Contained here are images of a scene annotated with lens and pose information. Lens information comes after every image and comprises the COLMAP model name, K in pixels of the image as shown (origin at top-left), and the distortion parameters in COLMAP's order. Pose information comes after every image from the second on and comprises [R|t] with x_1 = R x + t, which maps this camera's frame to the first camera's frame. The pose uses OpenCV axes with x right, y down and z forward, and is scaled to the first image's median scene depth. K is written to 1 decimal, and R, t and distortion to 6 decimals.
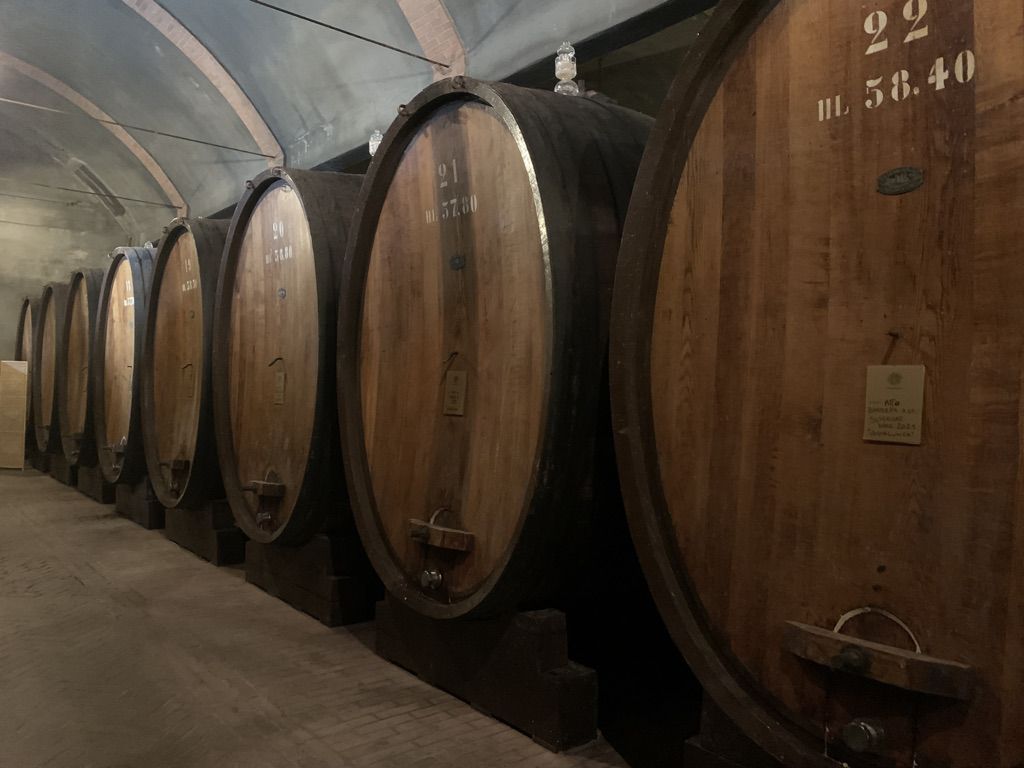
lens RADIAL K [[754.0, 0, 512.3], [0, 754.0, 381.6], [0, 0, 1]] dist [0.023041, -0.040082]
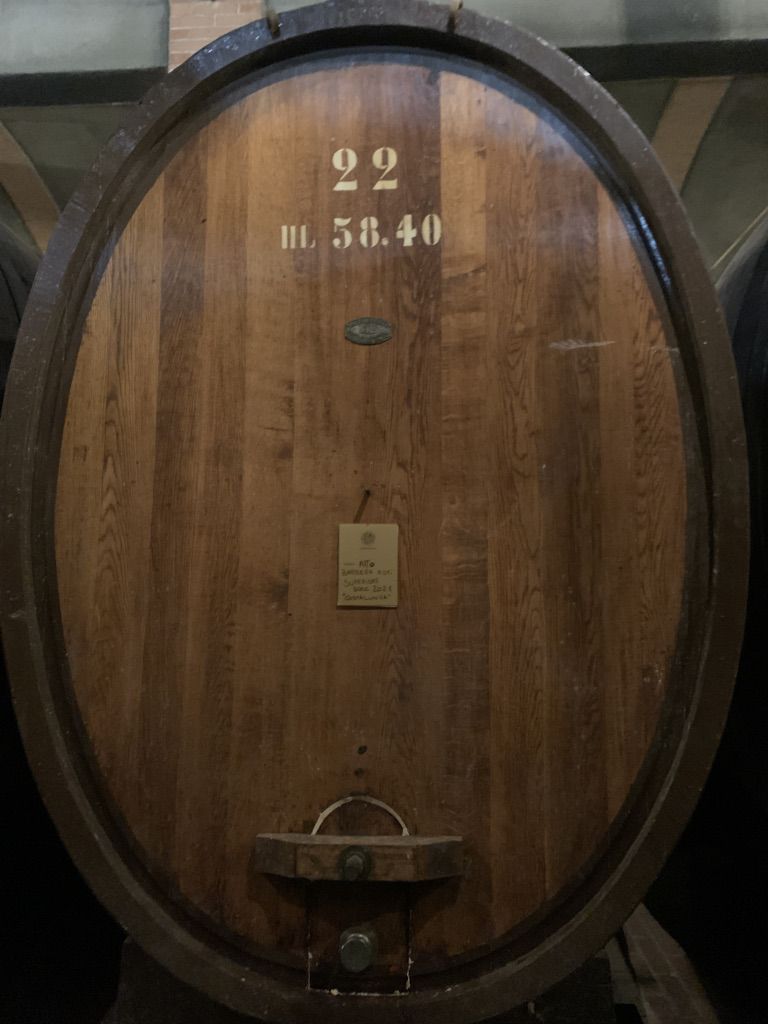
lens RADIAL K [[754.0, 0, 386.4], [0, 754.0, 508.0], [0, 0, 1]] dist [0.023041, -0.040082]
pose [[0.694076, 0.036611, 0.718970, -0.139202], [0.004265, 0.998479, -0.054961, 0.009083], [-0.719889, 0.041213, 0.692865, 0.316572]]
